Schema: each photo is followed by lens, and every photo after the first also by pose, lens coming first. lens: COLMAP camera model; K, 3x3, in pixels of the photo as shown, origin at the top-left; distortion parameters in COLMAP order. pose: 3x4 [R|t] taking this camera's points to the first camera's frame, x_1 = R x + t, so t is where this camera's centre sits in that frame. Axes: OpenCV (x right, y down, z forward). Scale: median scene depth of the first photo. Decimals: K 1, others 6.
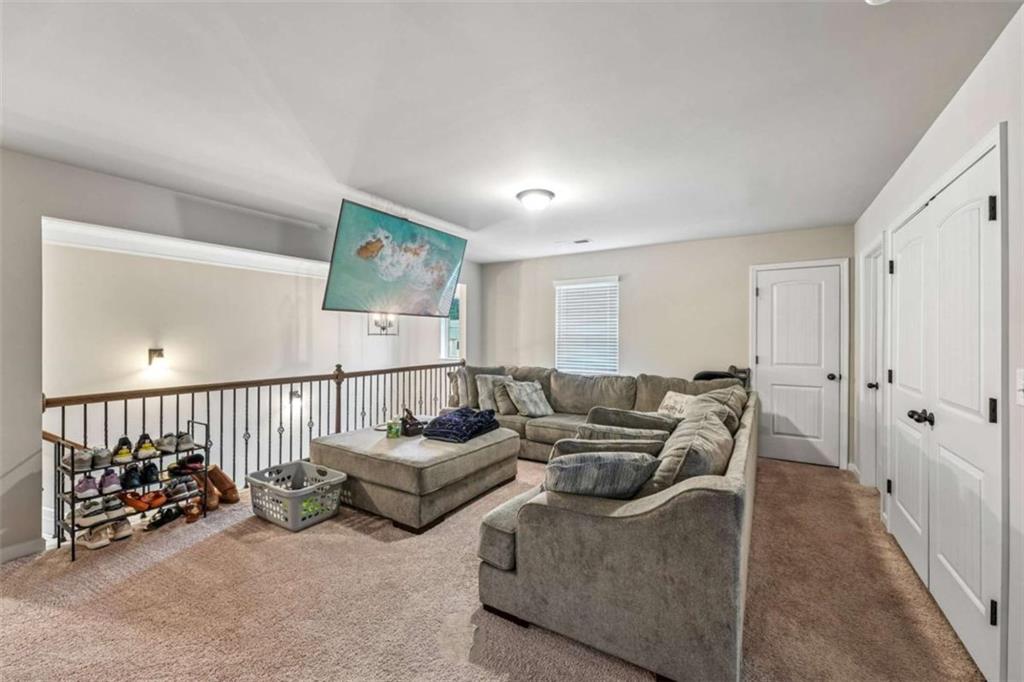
lens RADIAL K [[421.0, 0, 497.5], [0, 421.0, 336.4], [0, 0, 1]] dist [-0.000990, -0.000173]
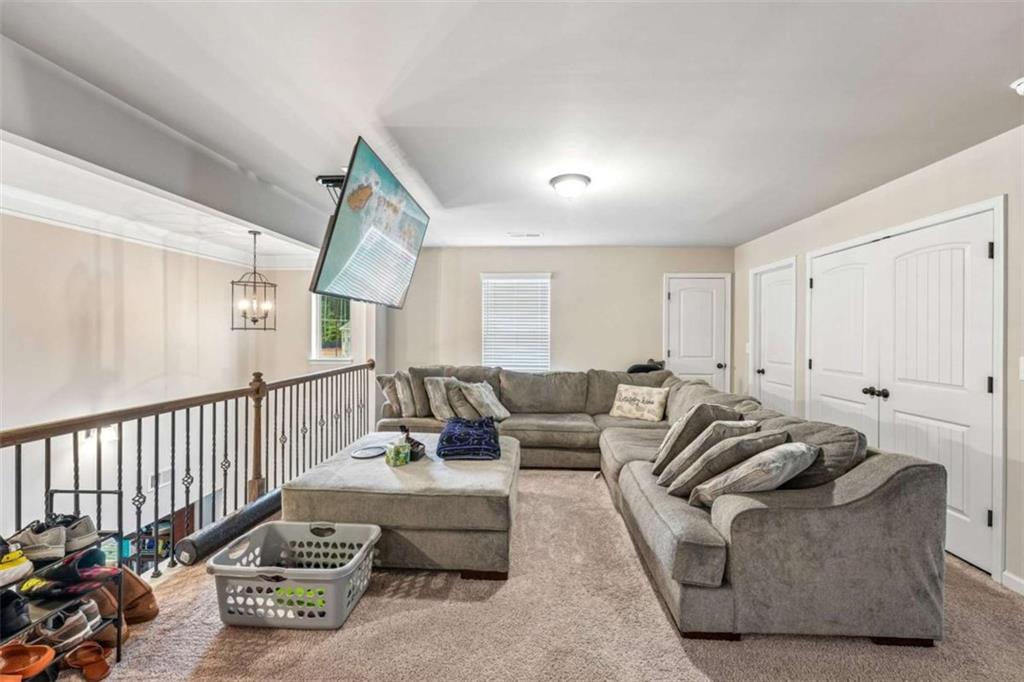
lens RADIAL K [[428.6, 0, 512.4], [0, 428.6, 337.0], [0, 0, 1]] dist [0.000059, 0.000027]
pose [[0.865214, -0.000753, 0.501403, -0.372279], [-0.004885, 0.999939, 0.009931, -0.000429], [-0.501379, -0.011042, 0.865157, 0.184593]]
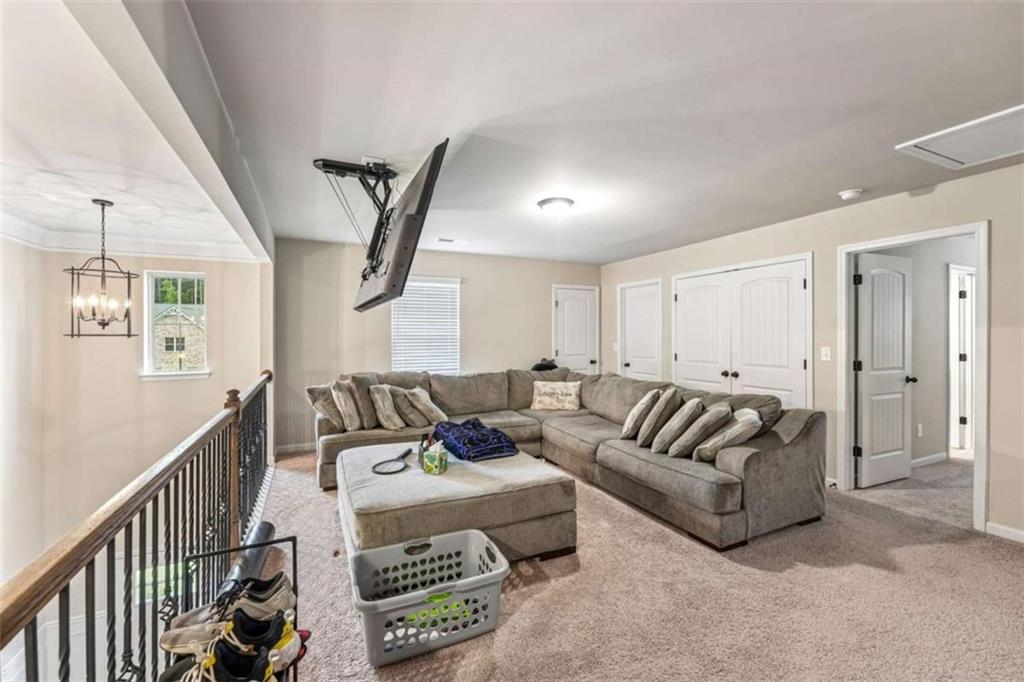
lens RADIAL K [[430.5, 0, 512.0], [0, 430.5, 341.0], [0, 0, 1]] dist [0.002001, 0.000047]
pose [[0.524248, -0.013891, 0.851452, -0.671052], [0.005665, 0.999902, 0.012825, -0.002629], [-0.851547, -0.001900, 0.524275, 0.396159]]
